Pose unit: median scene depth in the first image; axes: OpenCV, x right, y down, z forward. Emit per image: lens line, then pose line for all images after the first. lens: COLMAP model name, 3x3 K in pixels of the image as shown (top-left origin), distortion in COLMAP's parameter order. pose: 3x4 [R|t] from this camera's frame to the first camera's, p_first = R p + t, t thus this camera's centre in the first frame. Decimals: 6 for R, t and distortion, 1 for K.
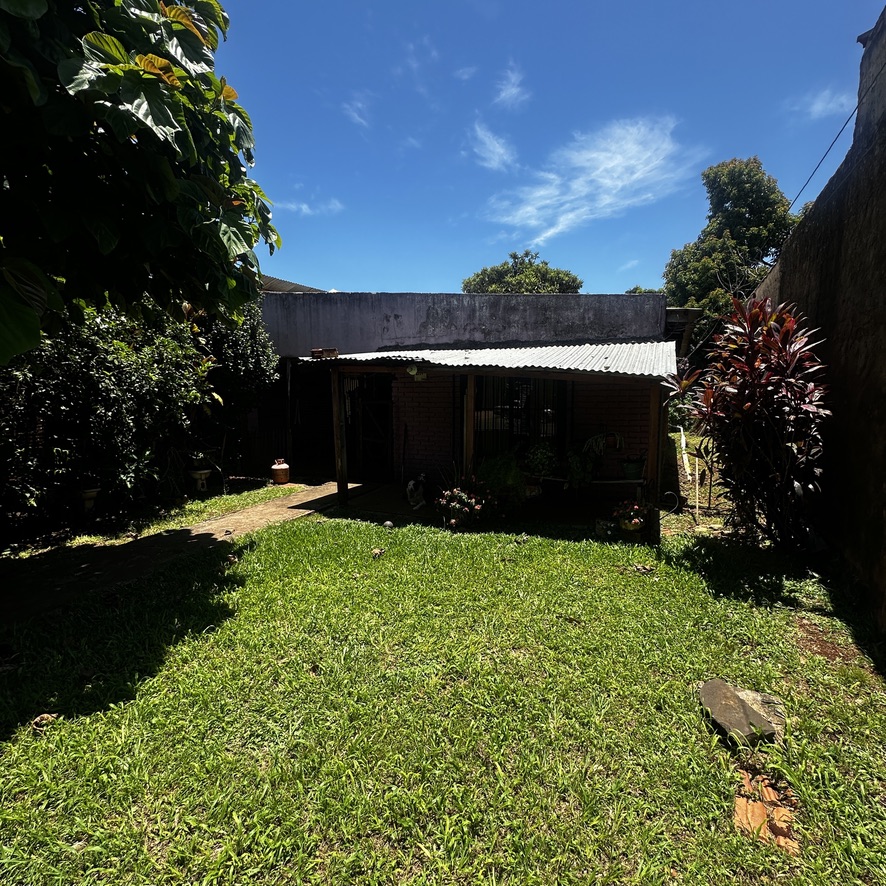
lens RADIAL K [[475.3, 0, 441.3], [0, 475.3, 438.3], [0, 0, 1]] dist [-0.008094, 0.002220]
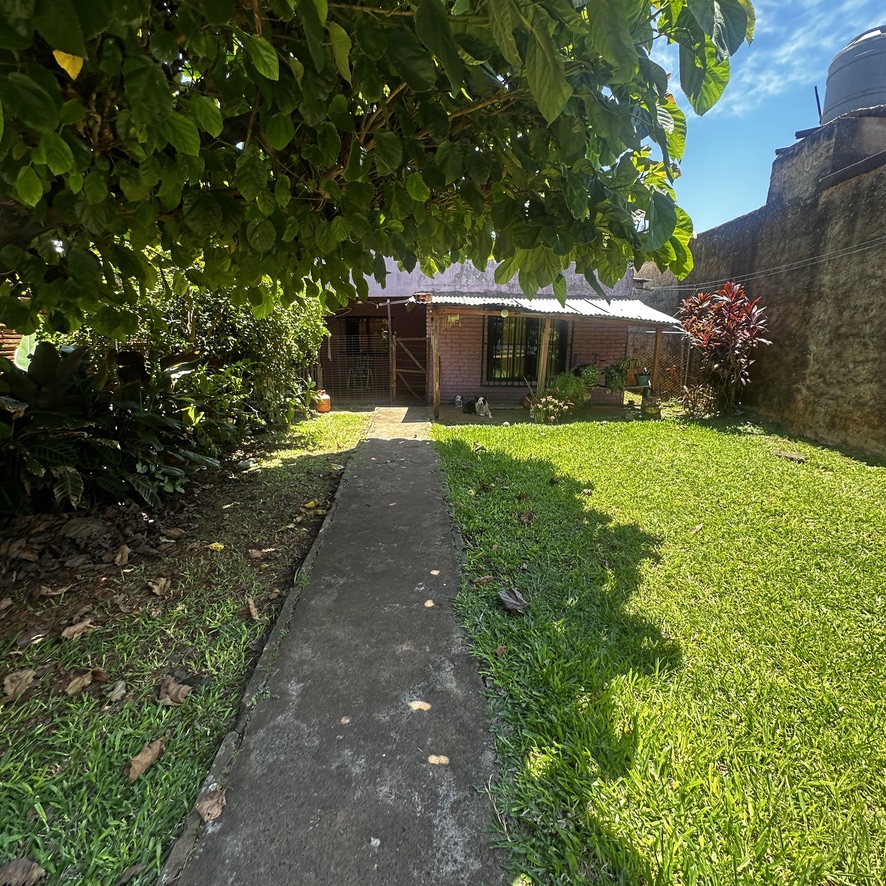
lens RADIAL K [[475.3, 0, 440.1], [0, 475.3, 441.8], [0, 0, 1]] dist [-0.008094, 0.002220]
pose [[0.899013, -0.082732, 0.430036, -0.833714], [0.030087, 0.991341, 0.127819, 0.041533], [-0.436887, -0.101972, 0.893718, -0.175253]]
